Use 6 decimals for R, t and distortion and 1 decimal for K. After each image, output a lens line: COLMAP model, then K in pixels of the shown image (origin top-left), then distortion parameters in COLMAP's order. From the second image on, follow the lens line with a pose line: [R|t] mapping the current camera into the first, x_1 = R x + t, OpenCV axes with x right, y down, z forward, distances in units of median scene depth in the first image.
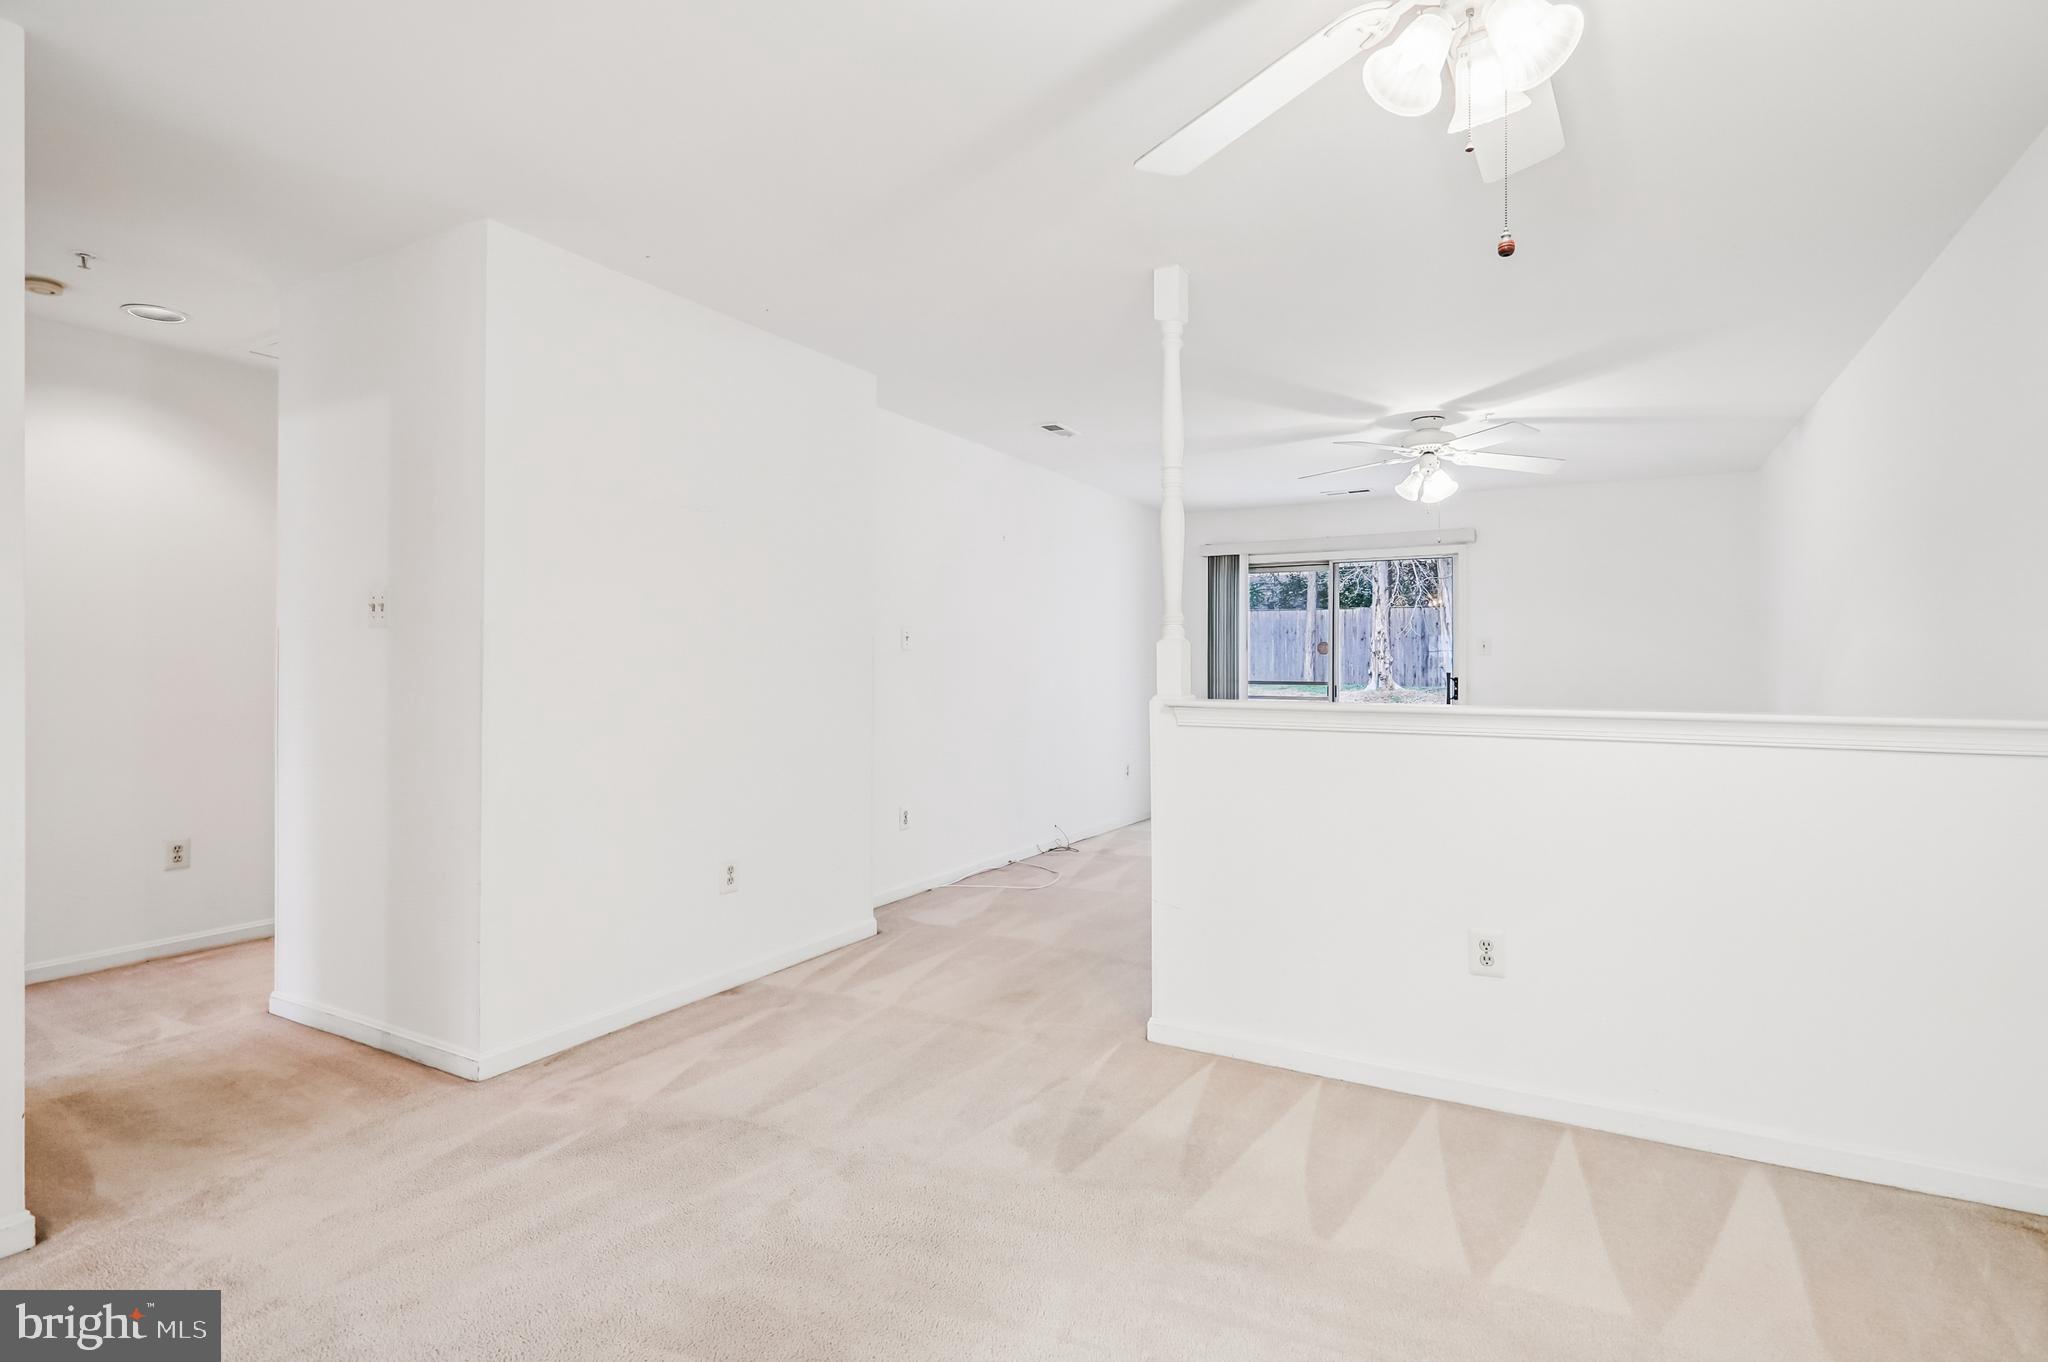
lens RADIAL K [[1012.0, 0, 1031.4], [0, 1012.0, 674.0], [0, 0, 1]] dist [0.002064, 0.000433]
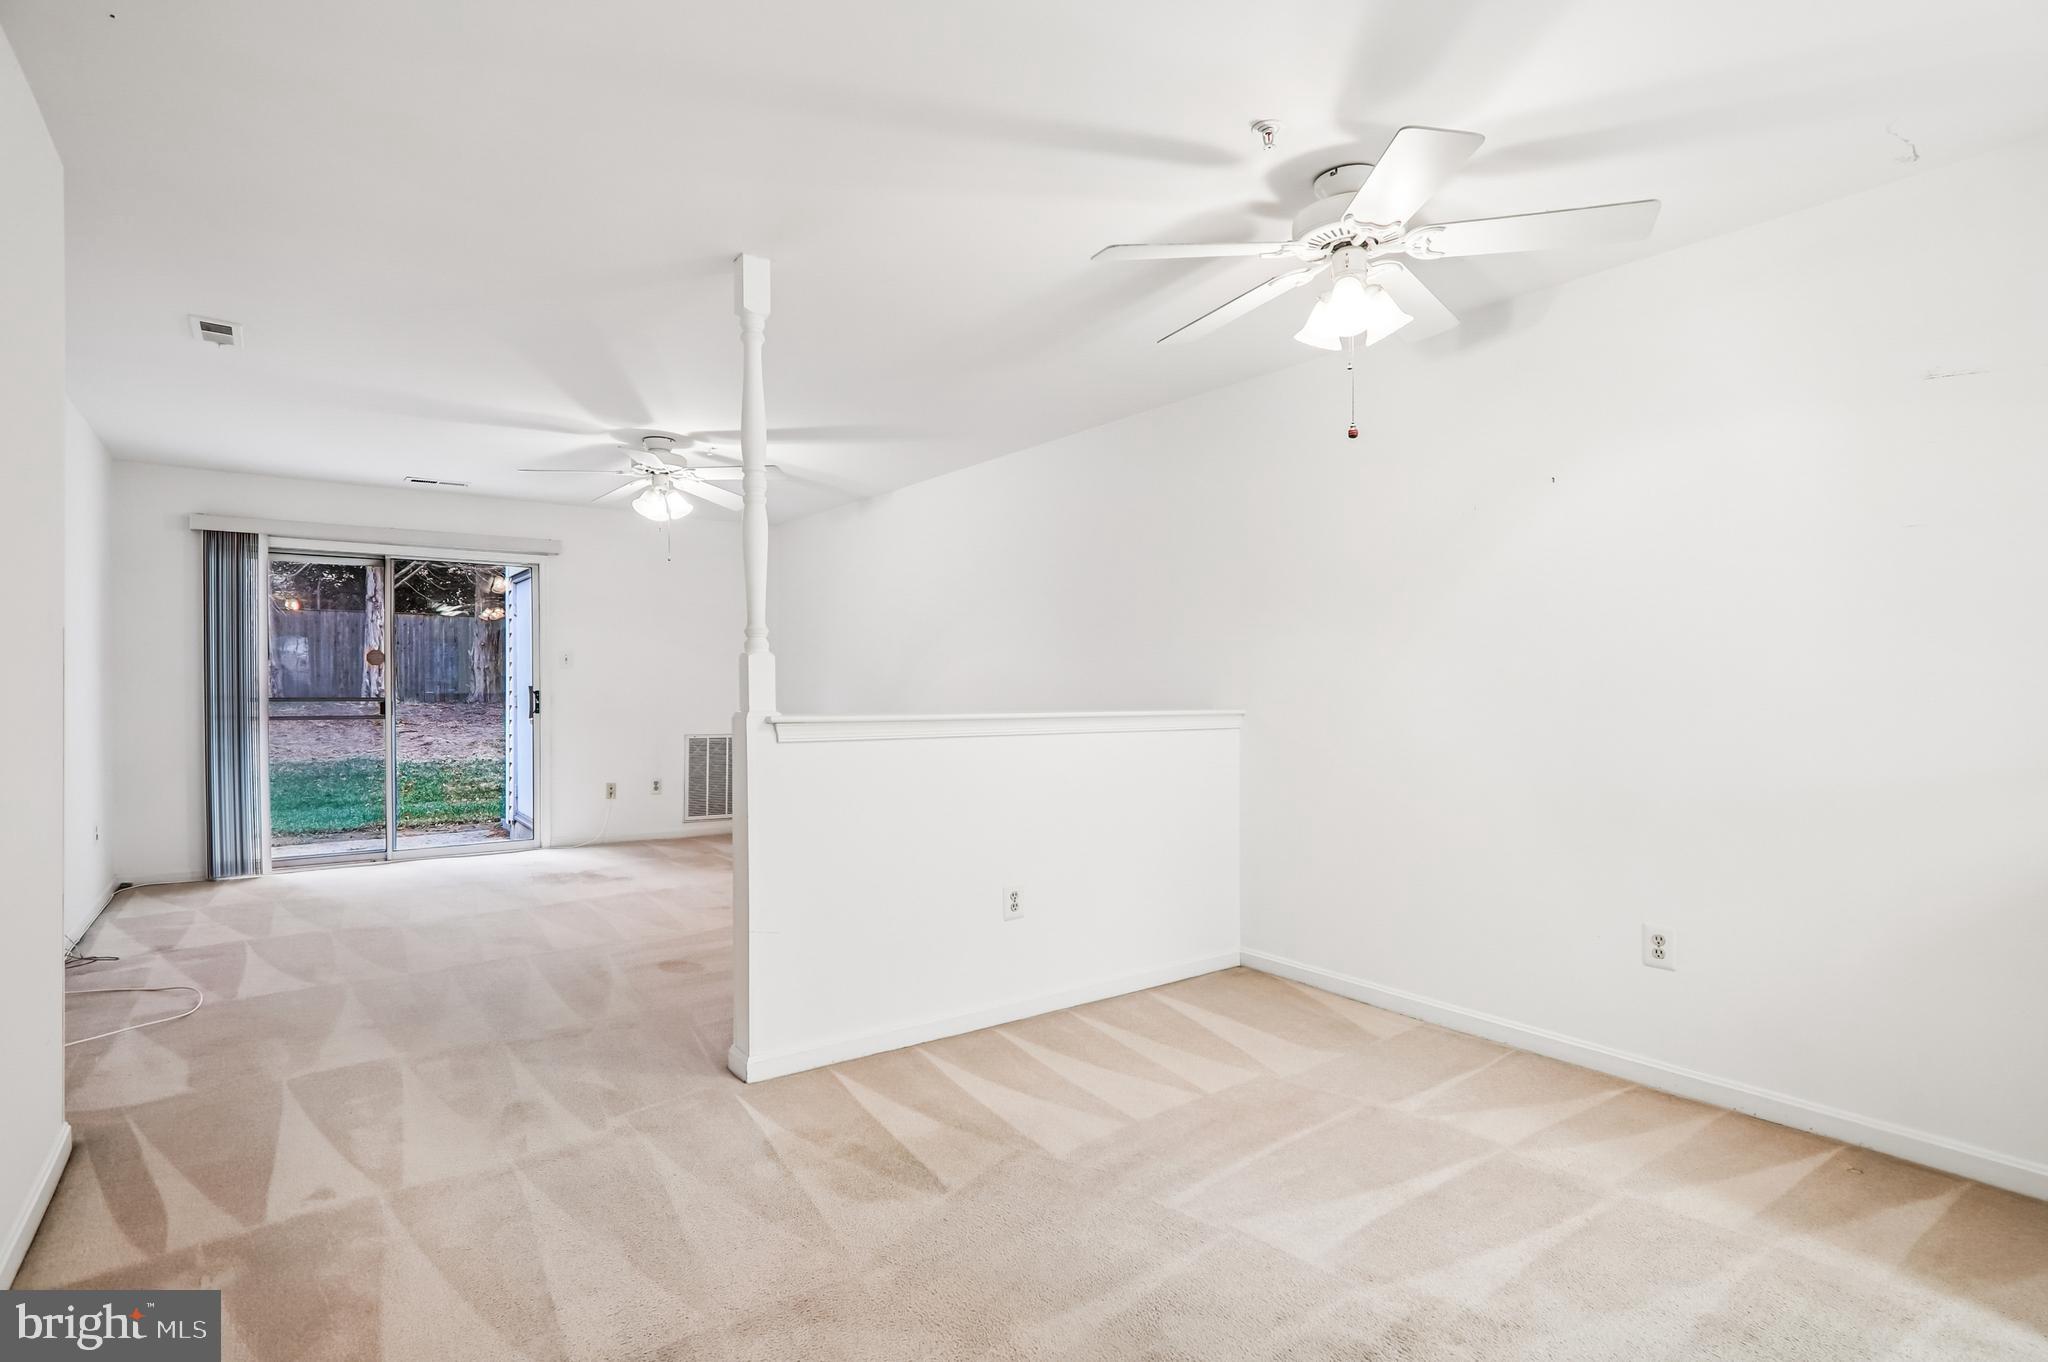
lens RADIAL K [[1003.9, 0, 1017.0], [0, 1003.9, 689.7], [0, 0, 1]] dist [-0.000880, 0.000210]
pose [[0.421525, -0.007999, 0.906782, -0.379542], [0.004533, 0.999967, 0.006714, -0.002807], [-0.906806, 0.001280, 0.421547, 0.239446]]
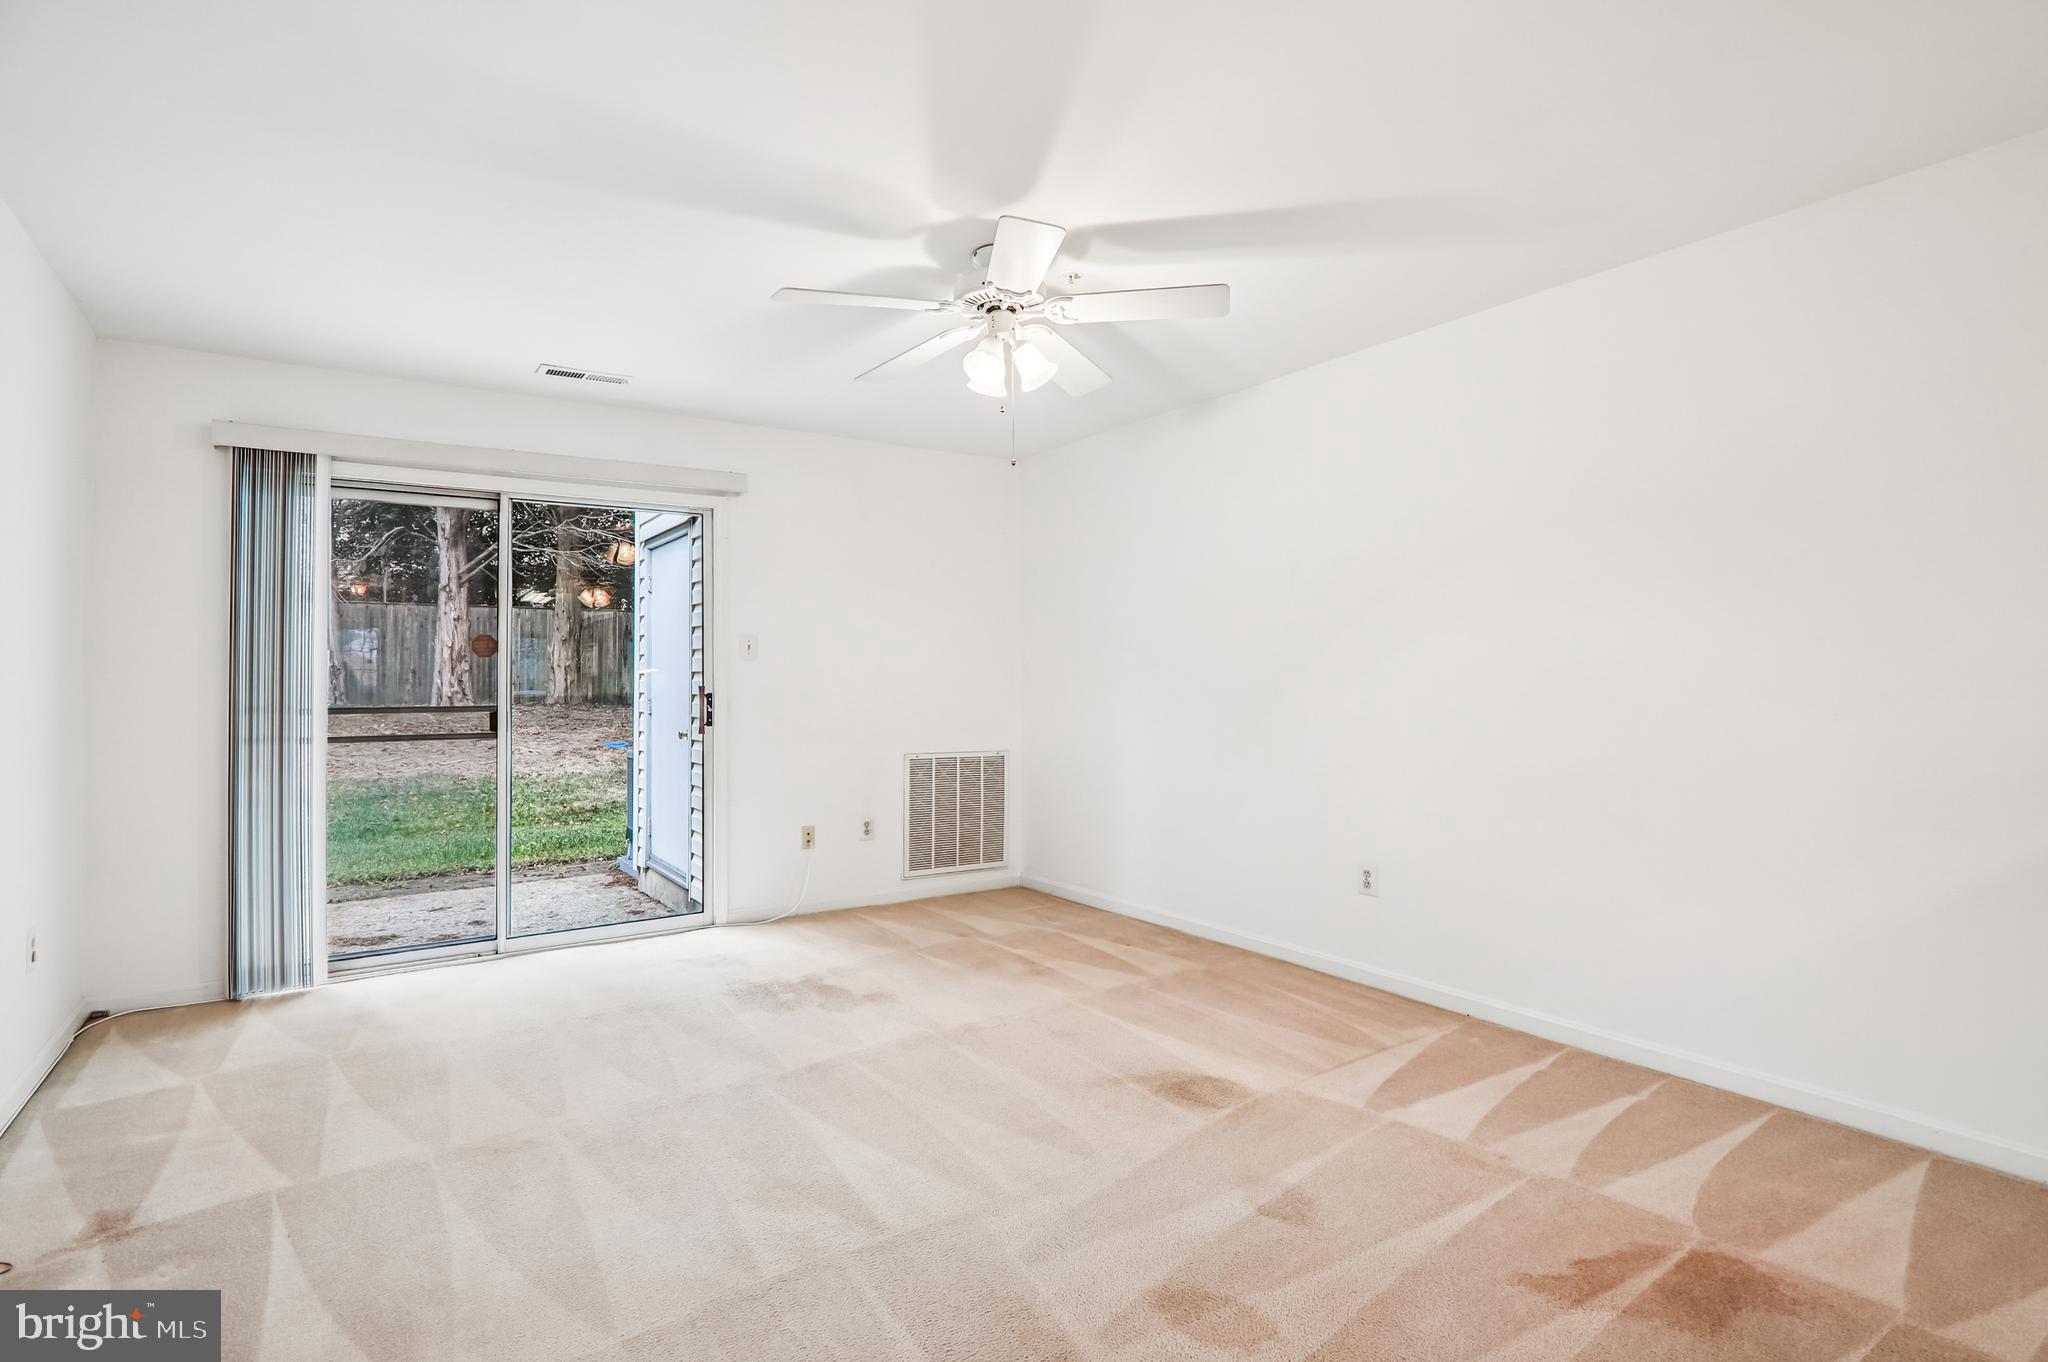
lens RADIAL K [[1016.9, 0, 1030.0], [0, 1016.9, 644.5], [0, 0, 1]] dist [-0.002924, -0.001060]
pose [[0.455476, 0.023111, 0.889948, -0.120020], [0.013893, 0.999357, -0.033063, -0.004892], [-0.890140, 0.027423, 0.454861, 0.716323]]
